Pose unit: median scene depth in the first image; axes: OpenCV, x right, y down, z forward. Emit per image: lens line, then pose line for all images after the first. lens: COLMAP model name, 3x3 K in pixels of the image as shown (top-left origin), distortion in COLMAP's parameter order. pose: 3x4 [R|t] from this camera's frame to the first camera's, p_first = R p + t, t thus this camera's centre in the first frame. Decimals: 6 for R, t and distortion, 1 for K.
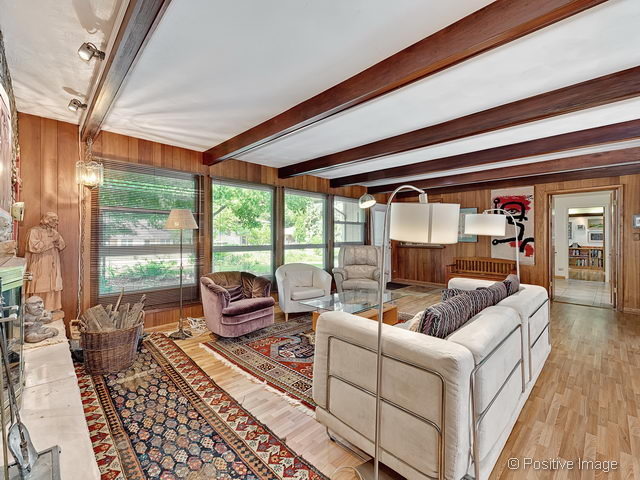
lens RADIAL K [[284.8, 0, 318.1], [0, 284.8, 238.9], [0, 0, 1]] dist [-0.001423, 0.000123]
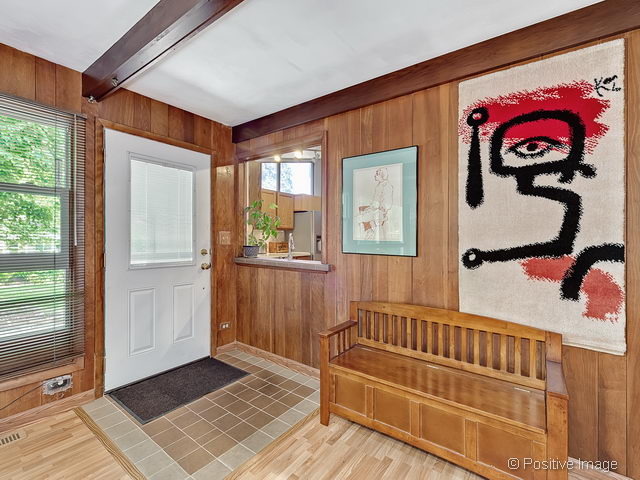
lens RADIAL K [[284.8, 0, 321.9], [0, 284.8, 237.8], [0, 0, 1]] dist [-0.001423, 0.000123]
pose [[0.990255, 0.003789, 0.139215, 0.449748], [-0.003811, 0.999993, -0.000106, -0.009292], [-0.139214, -0.000426, 0.990262, 0.768460]]
